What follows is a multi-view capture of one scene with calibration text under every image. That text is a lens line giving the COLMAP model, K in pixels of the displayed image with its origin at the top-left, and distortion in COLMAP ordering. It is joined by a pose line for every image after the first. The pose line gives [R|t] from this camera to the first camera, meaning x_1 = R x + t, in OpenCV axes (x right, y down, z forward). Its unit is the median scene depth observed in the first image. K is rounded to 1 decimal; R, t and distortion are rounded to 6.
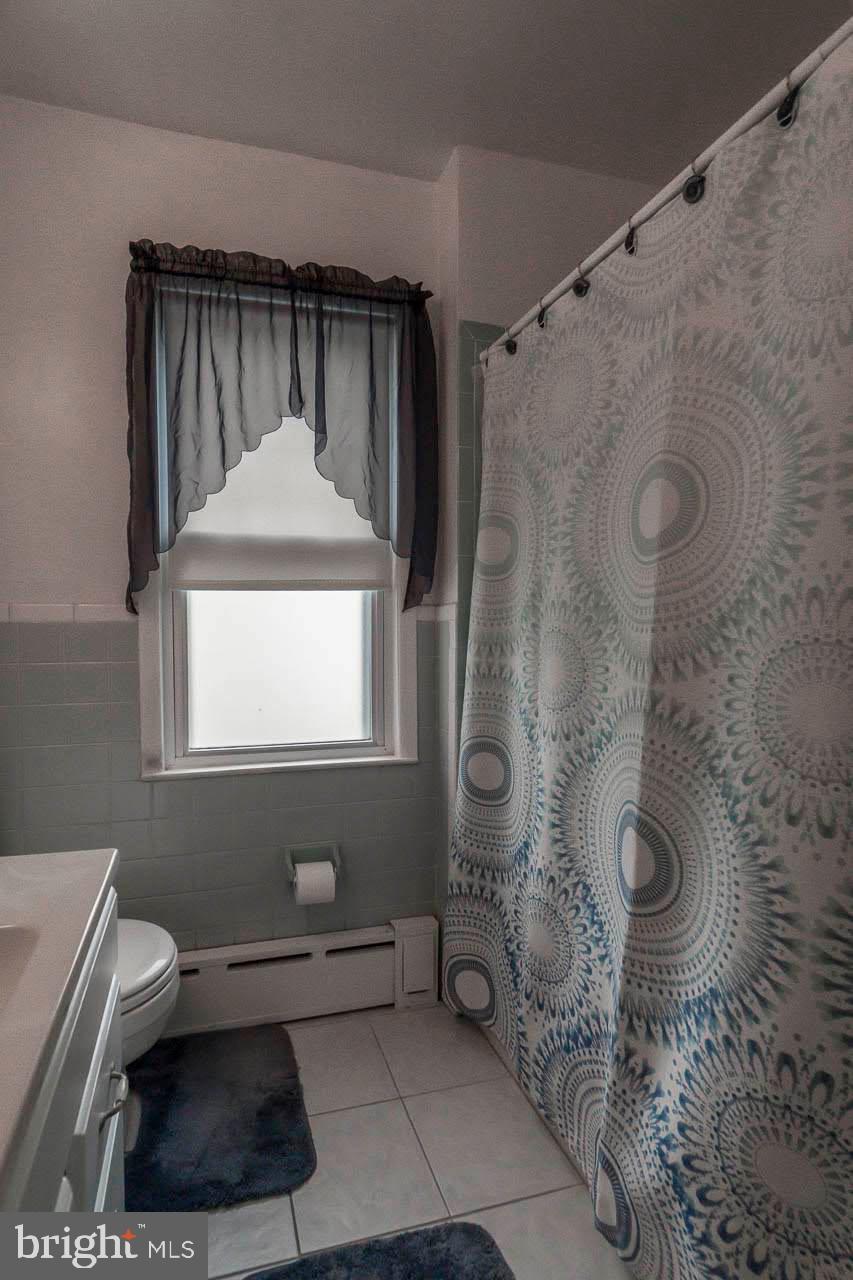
lens RADIAL K [[587.3, 0, 427.0], [0, 587.3, 643.2], [0, 0, 1]] dist [-0.000633, 0.000155]
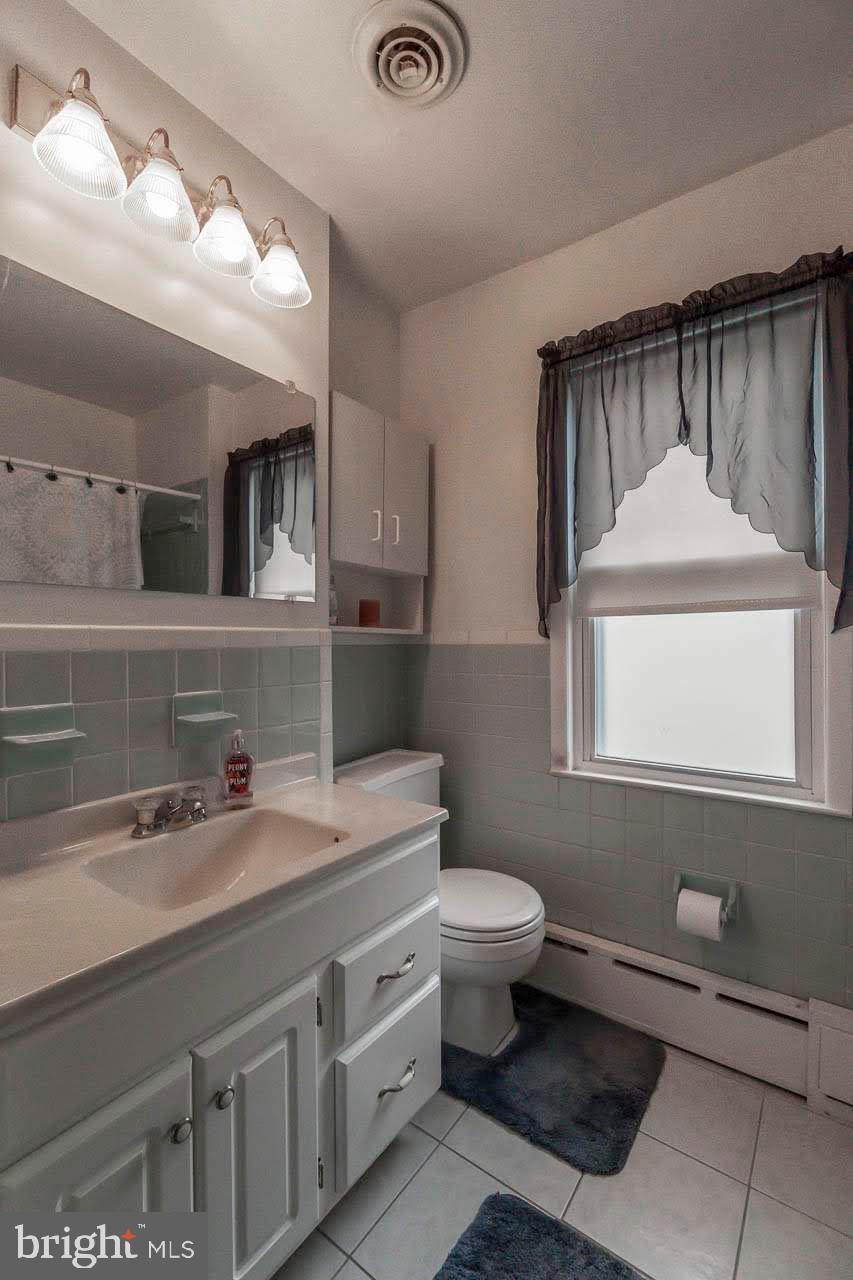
lens RADIAL K [[556.2, 0, 428.1], [0, 556.2, 639.3], [0, 0, 1]] dist [-0.004165, -0.000078]
pose [[0.639481, -0.004623, -0.768793, 0.235523], [-0.028866, 0.999132, -0.030018, -0.003959], [0.768265, 0.041388, 0.638793, 0.054703]]
